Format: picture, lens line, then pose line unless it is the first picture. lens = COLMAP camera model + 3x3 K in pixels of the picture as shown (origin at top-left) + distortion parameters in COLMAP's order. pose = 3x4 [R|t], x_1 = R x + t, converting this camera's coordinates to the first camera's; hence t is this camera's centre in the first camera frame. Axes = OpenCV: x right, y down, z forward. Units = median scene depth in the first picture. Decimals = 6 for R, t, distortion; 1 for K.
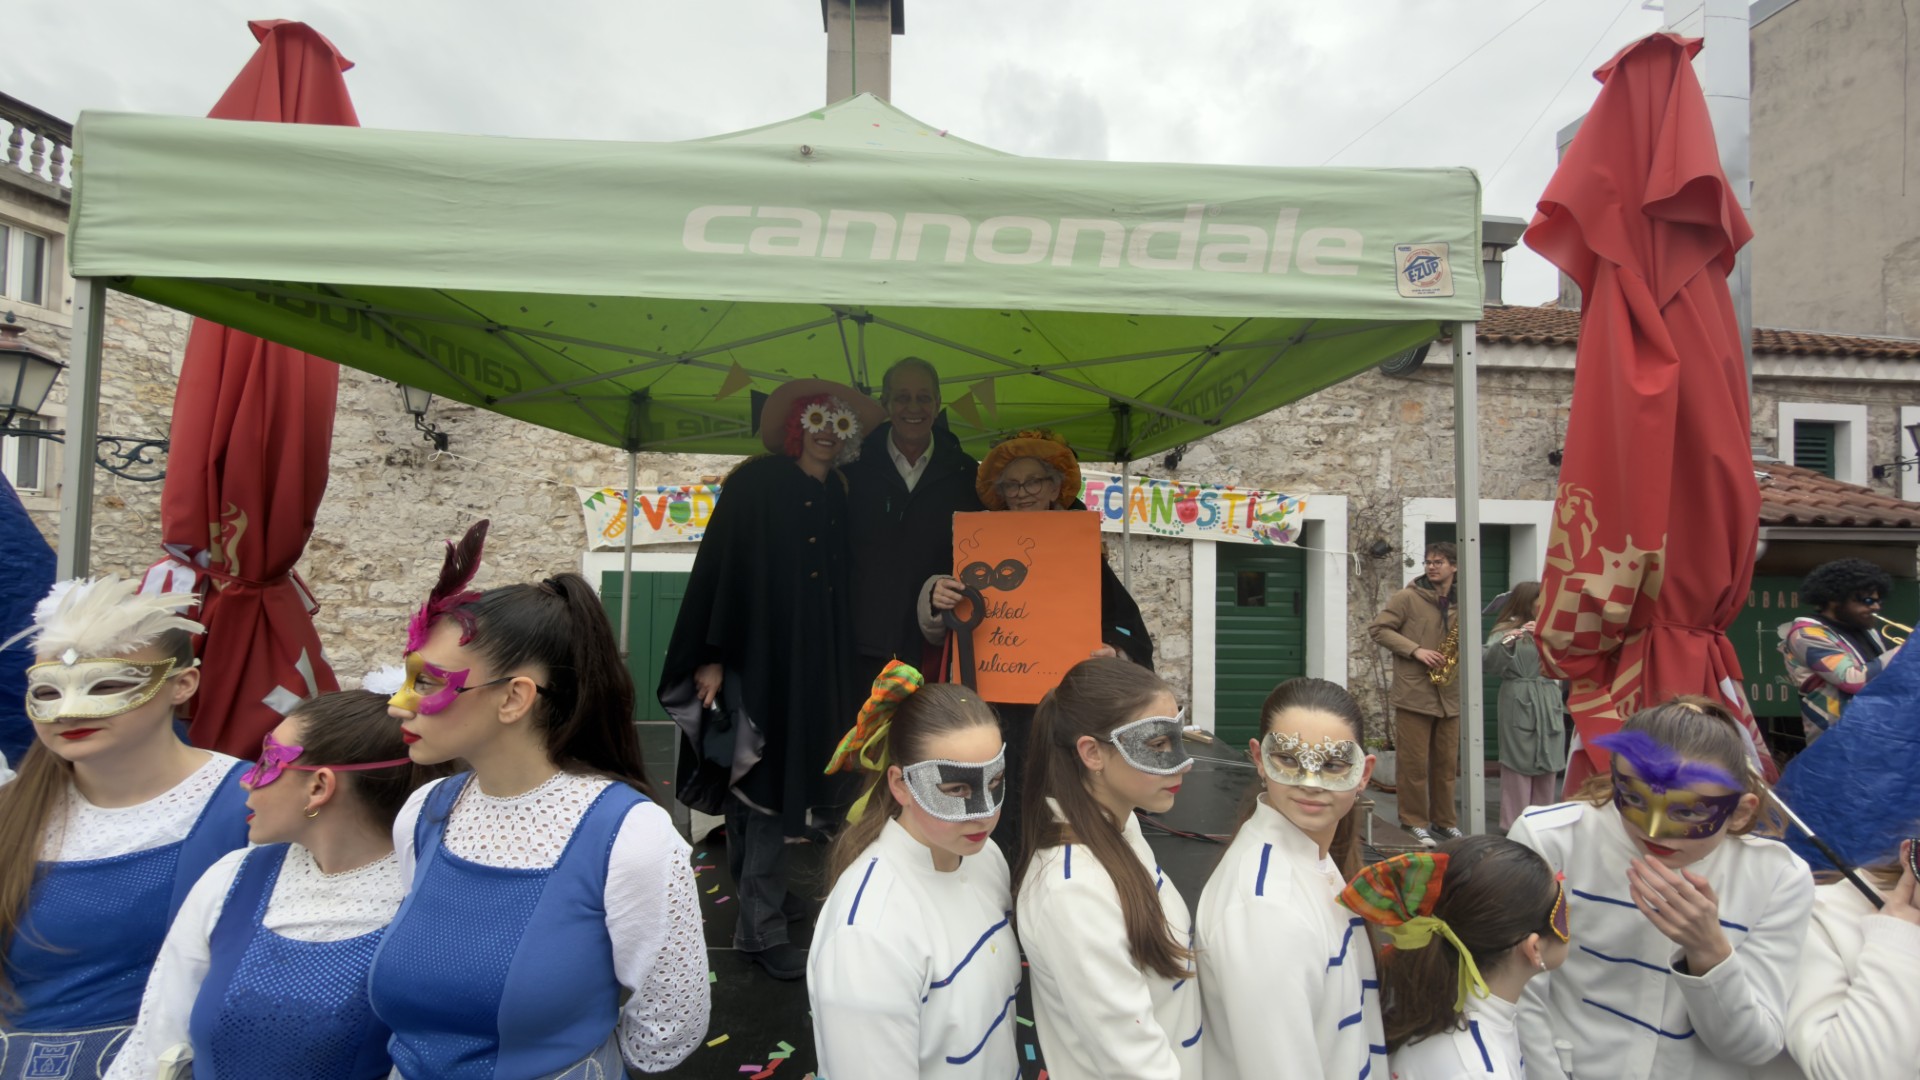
lens RADIAL K [[776.6, 0, 960.7], [0, 776.6, 540.2], [0, 0, 1]] dist [0.003135, -0.000091]
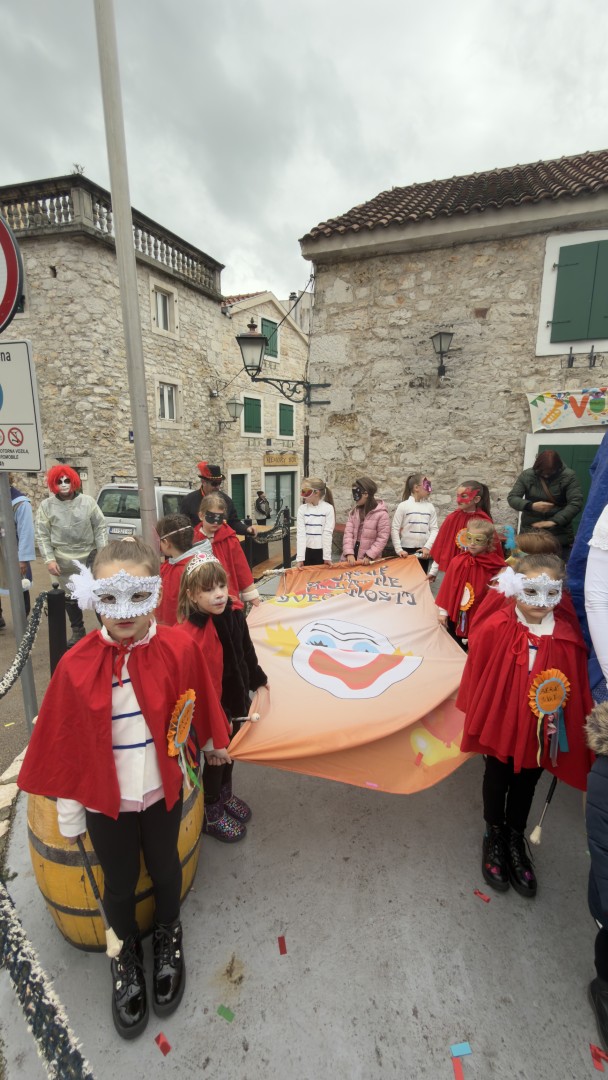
lens RADIAL K [[436.8, 0, 304.7], [0, 436.8, 541.9], [0, 0, 1]] dist [0.003135, -0.000091]
pose [[0.919613, 0.066840, -0.387098, -0.544878], [0.015437, 0.978508, 0.205632, 0.042367], [0.392523, -0.195077, 0.898816, -0.076956]]
